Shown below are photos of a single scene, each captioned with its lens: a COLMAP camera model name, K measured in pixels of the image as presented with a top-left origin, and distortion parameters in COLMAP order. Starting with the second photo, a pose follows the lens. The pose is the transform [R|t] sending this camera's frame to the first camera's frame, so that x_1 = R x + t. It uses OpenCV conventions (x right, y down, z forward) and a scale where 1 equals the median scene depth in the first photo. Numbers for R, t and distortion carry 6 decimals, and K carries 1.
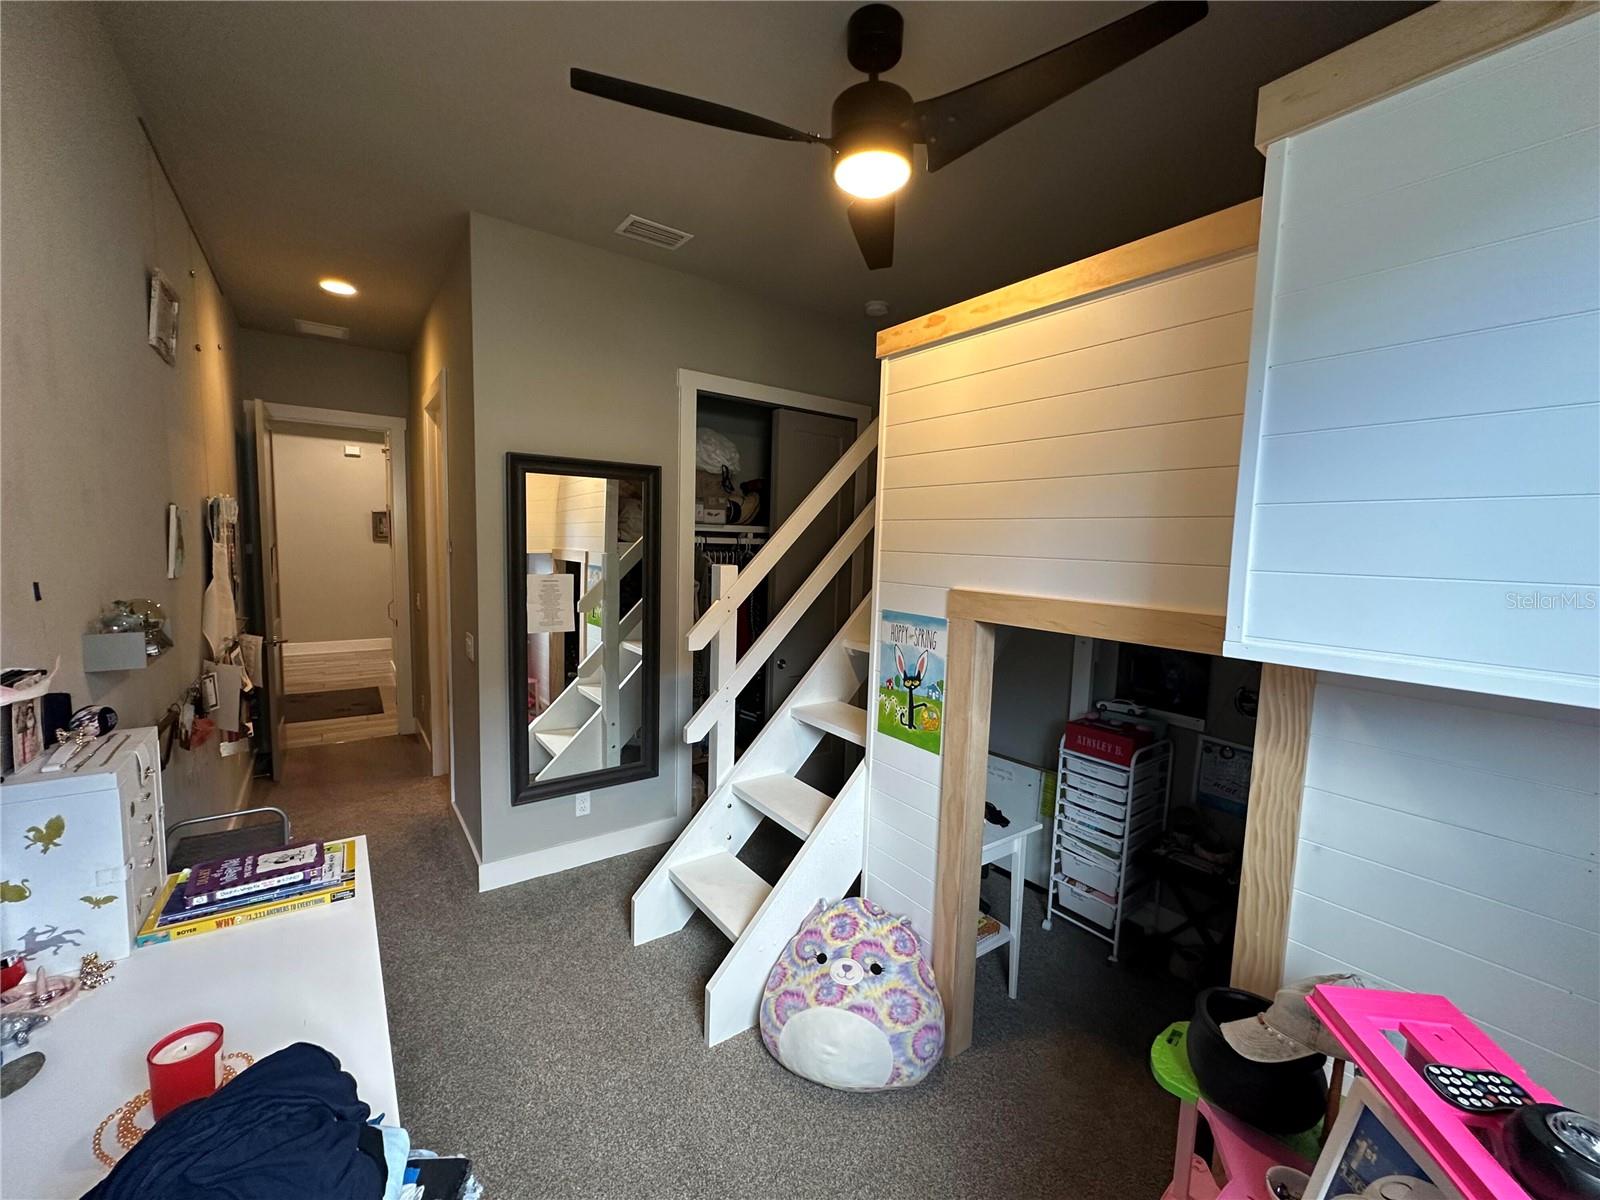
lens RADIAL K [[639.5, 0, 800.0], [0, 639.5, 600.0], [0, 0, 1]] dist [-0.001363, -0.000061]
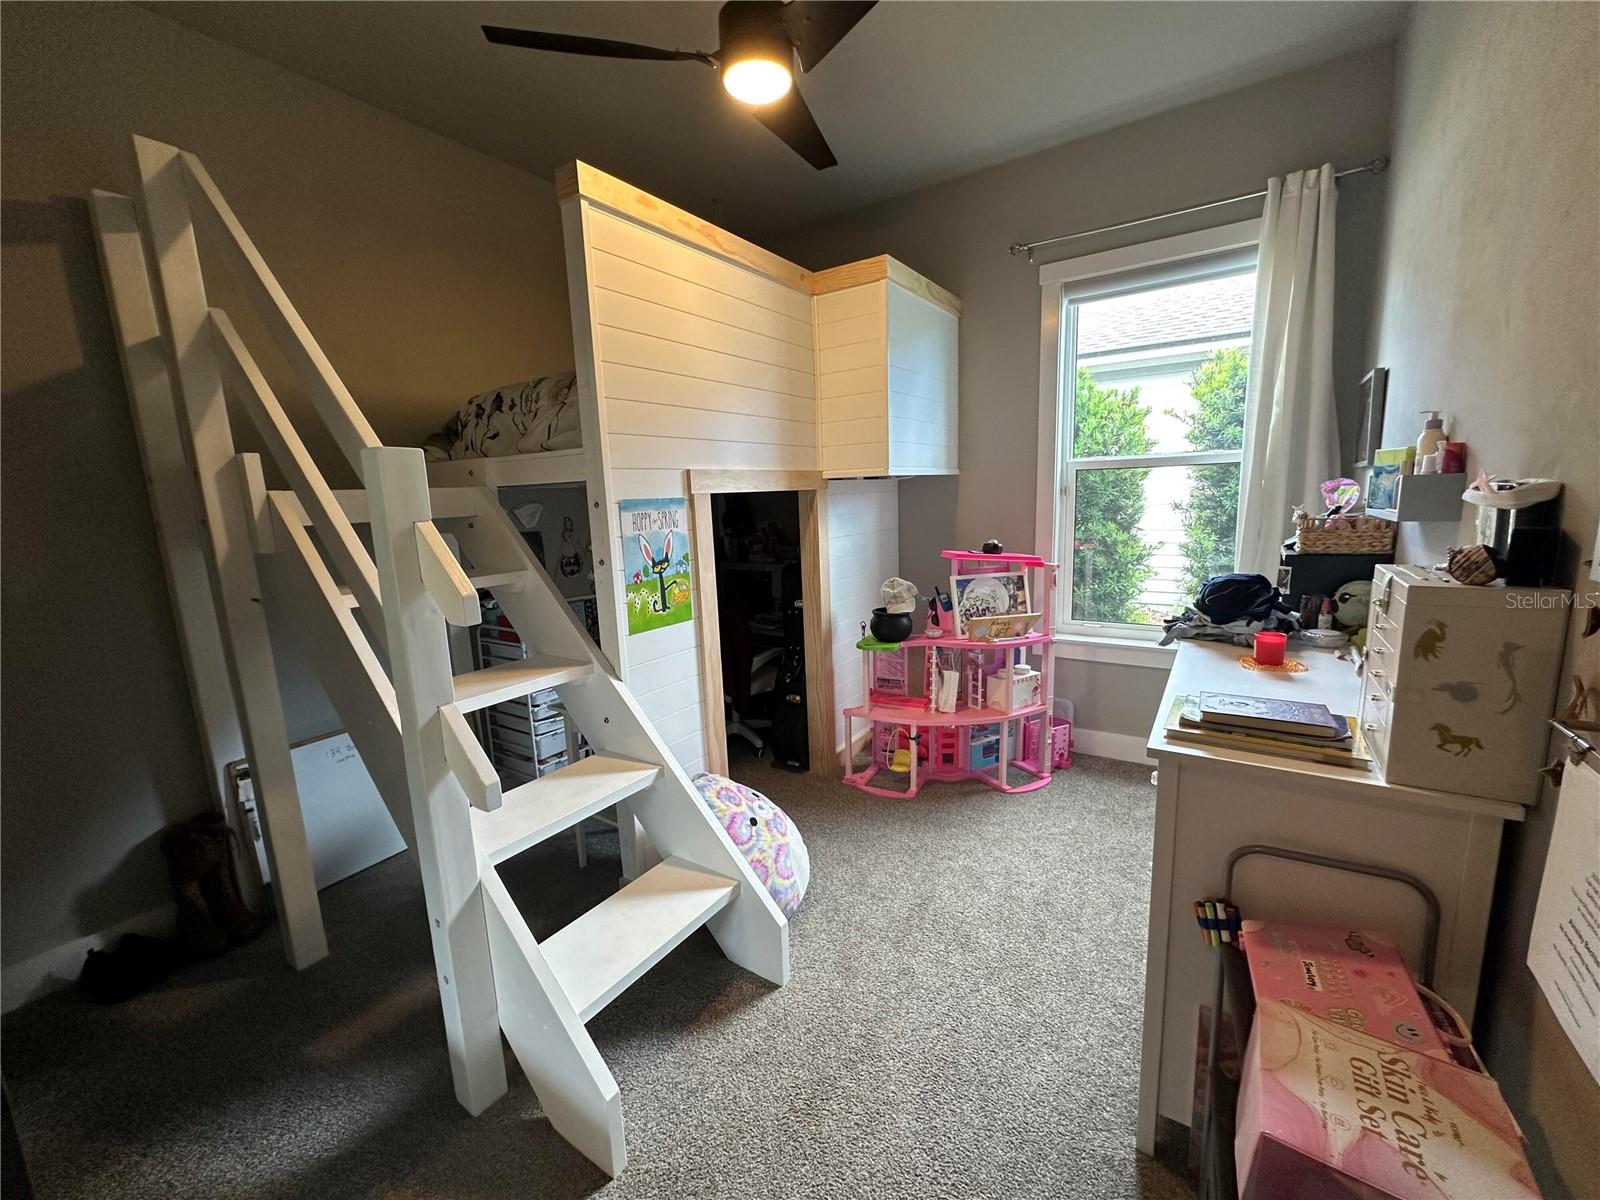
lens RADIAL K [[639.5, 0, 800.0], [0, 639.5, 600.0], [0, 0, 1]] dist [-0.001363, -0.000061]
pose [[-0.340233, -0.171832, 0.924508, -0.861046], [0.116593, 0.967867, 0.222798, -0.021030], [-0.933085, 0.183594, -0.309266, 1.125852]]
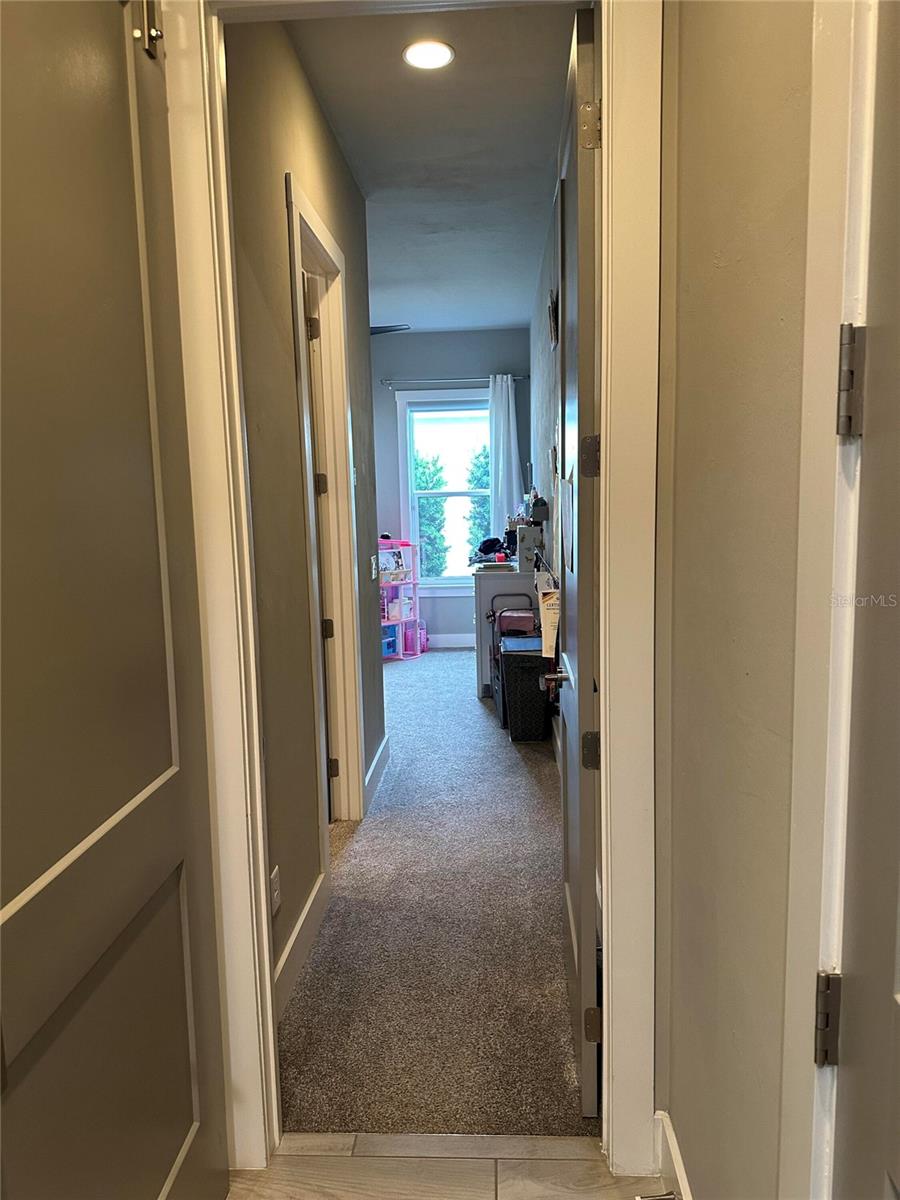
lens RADIAL K [[849.7, 0, 450.0], [0, 849.7, 600.0], [0, 0, 1]] dist [0.043370, -0.050906]
pose [[-0.772516, -0.085164, 0.629259, -2.354286], [0.061651, 0.976225, 0.207809, -0.267563], [-0.631996, 0.199330, -0.748898, 3.075044]]
